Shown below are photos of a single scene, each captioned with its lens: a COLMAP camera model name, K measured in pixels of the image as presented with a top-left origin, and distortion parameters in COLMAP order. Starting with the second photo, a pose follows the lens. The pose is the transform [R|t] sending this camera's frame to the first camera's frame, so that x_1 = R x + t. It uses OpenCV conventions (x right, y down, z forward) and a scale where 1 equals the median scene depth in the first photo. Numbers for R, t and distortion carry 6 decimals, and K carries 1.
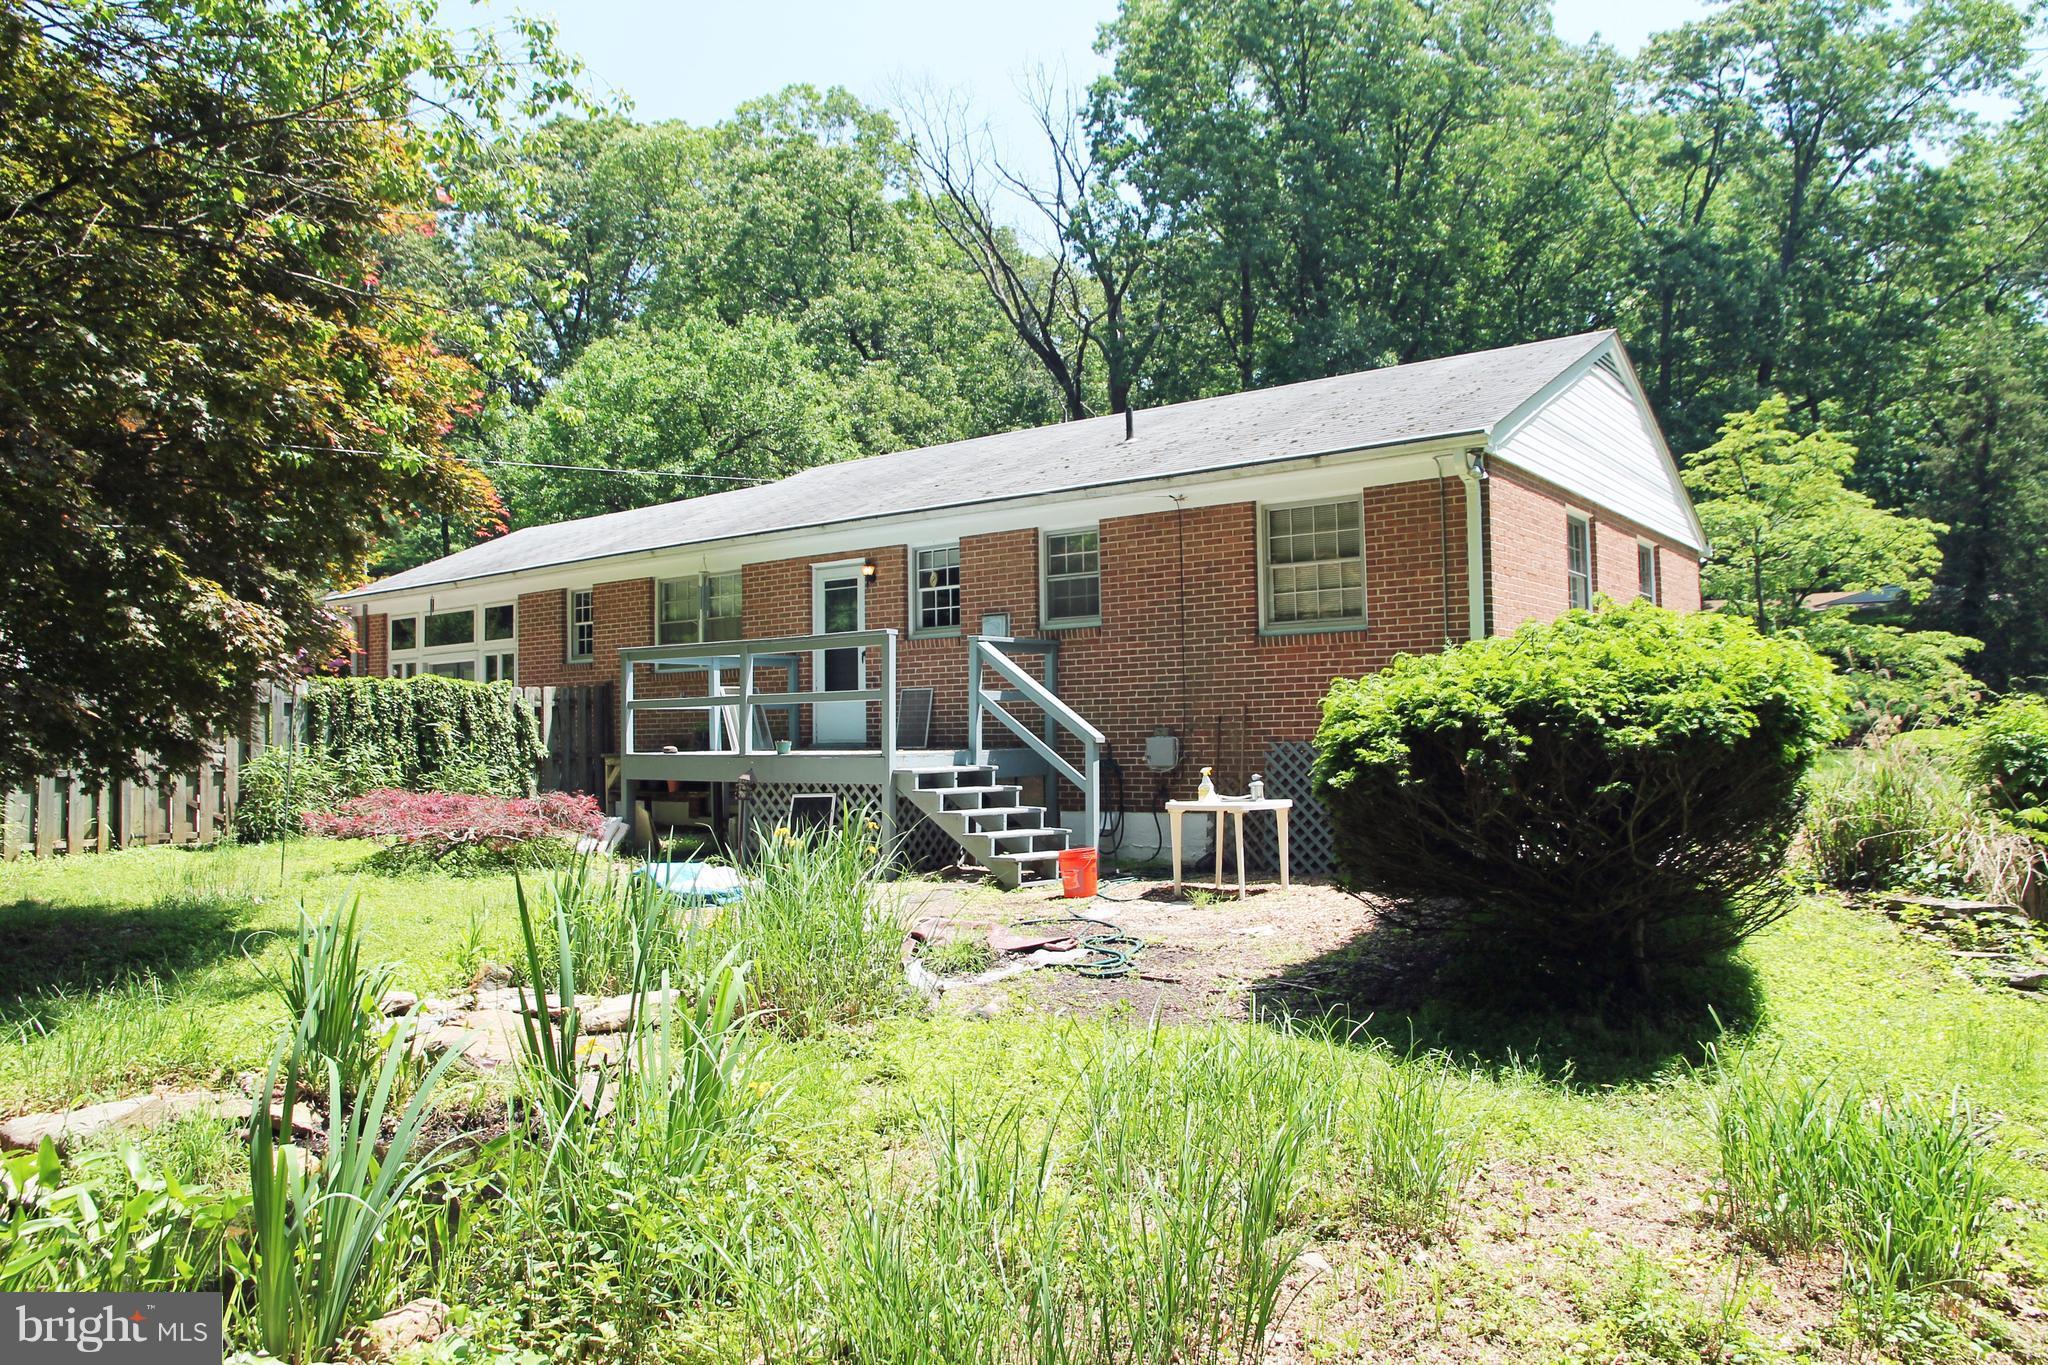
lens RADIAL K [[1497.3, 0, 1013.8], [0, 1497.3, 677.2], [0, 0, 1]] dist [-0.107889, 0.066420]
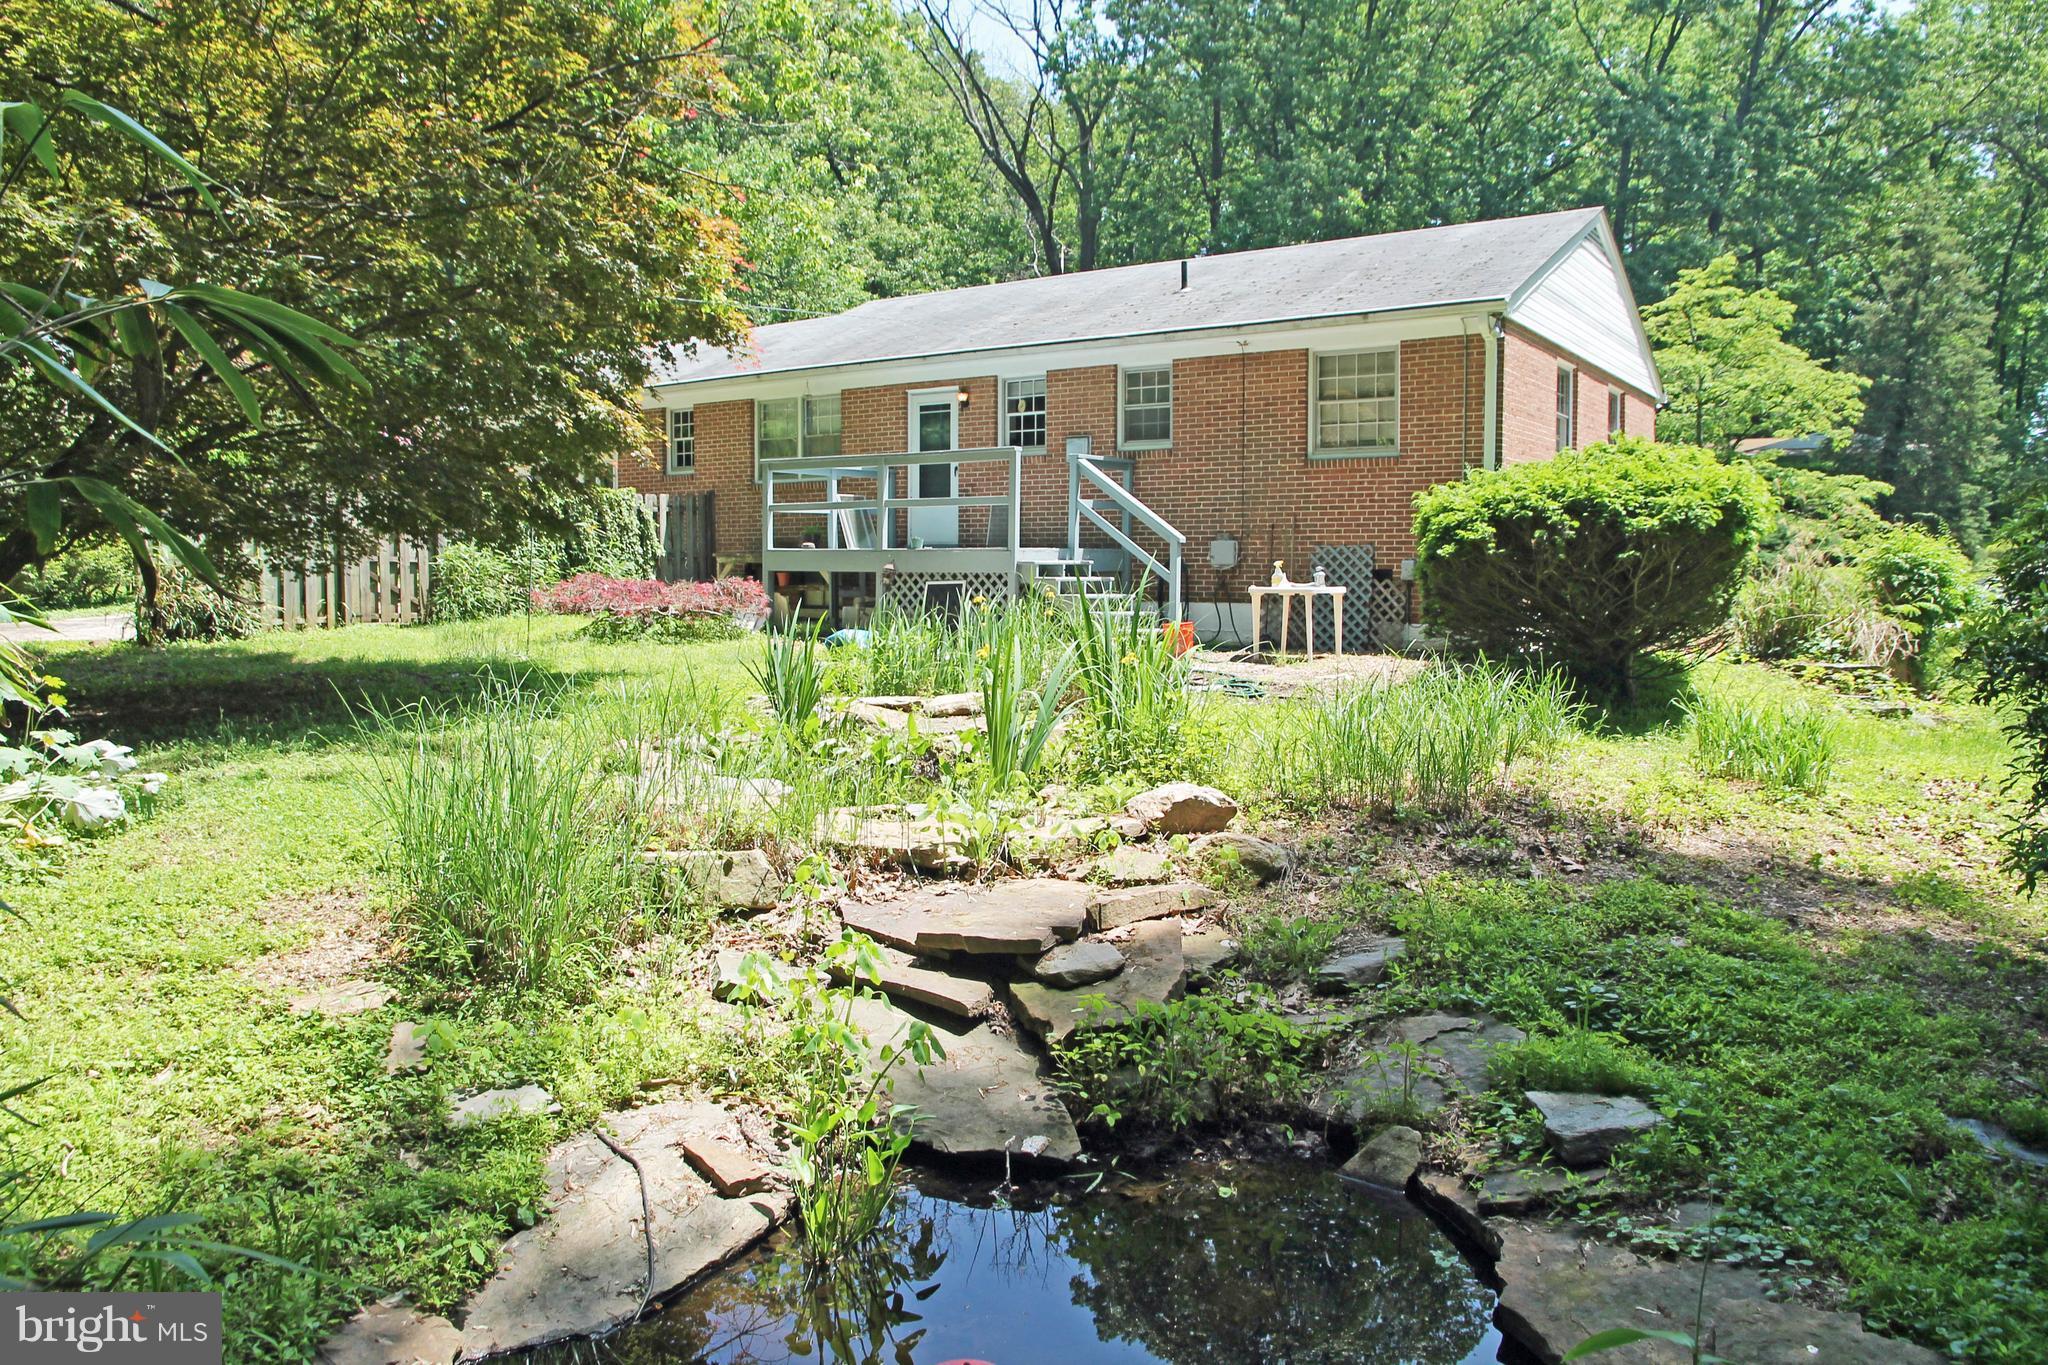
lens RADIAL K [[1497.3, 0, 1004.0], [0, 1497.3, 694.3], [0, 0, 1]] dist [-0.107889, 0.066420]
pose [[0.999059, 0.013067, 0.041349, -0.107658], [-0.018159, 0.991958, 0.125256, 0.012390], [-0.039380, -0.125889, 0.991262, -0.183699]]
